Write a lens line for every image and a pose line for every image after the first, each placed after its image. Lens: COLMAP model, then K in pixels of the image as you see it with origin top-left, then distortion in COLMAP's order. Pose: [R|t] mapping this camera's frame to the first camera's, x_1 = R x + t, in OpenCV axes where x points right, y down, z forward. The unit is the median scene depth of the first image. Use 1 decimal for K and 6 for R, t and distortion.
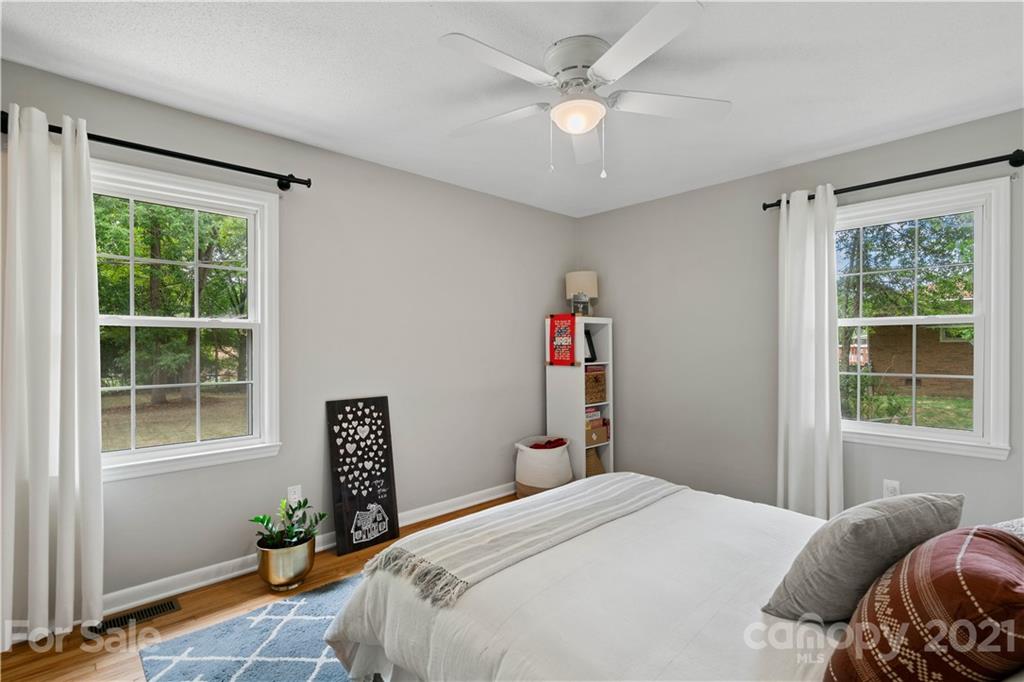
lens RADIAL K [[468.0, 0, 516.6], [0, 468.0, 347.1], [0, 0, 1]] dist [-0.007913, 0.001147]
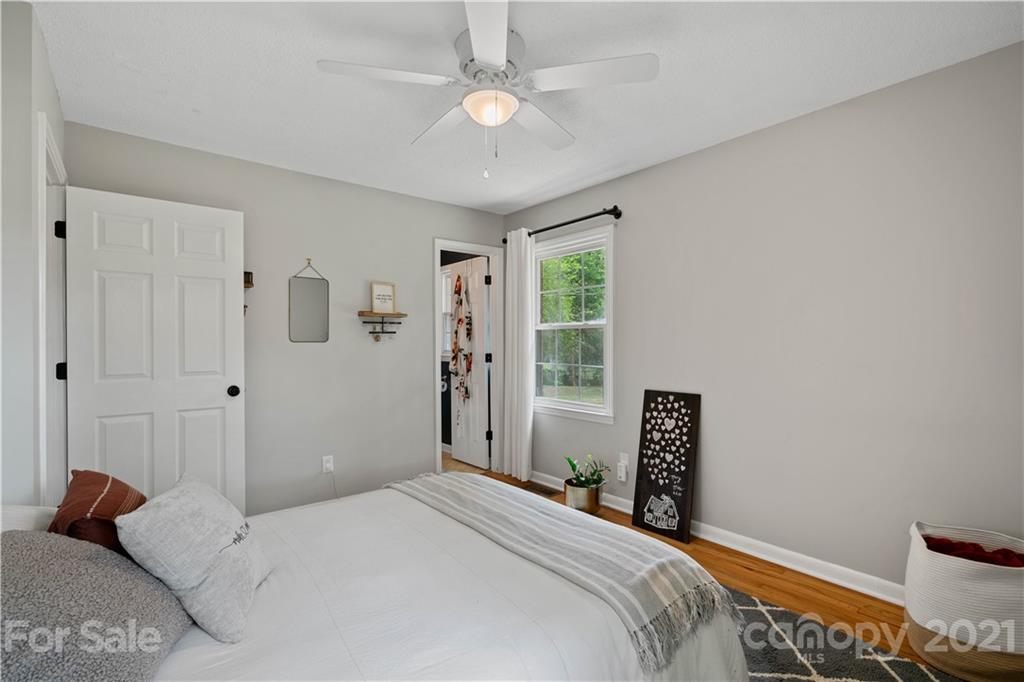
lens RADIAL K [[468.0, 0, 516.5], [0, 468.0, 339.9], [0, 0, 1]] dist [-0.007913, 0.001147]
pose [[-0.060790, 0.001660, -0.998149, 0.729850], [0.001633, 0.999997, 0.001564, -0.007199], [0.998149, -0.001535, -0.060793, 0.735949]]
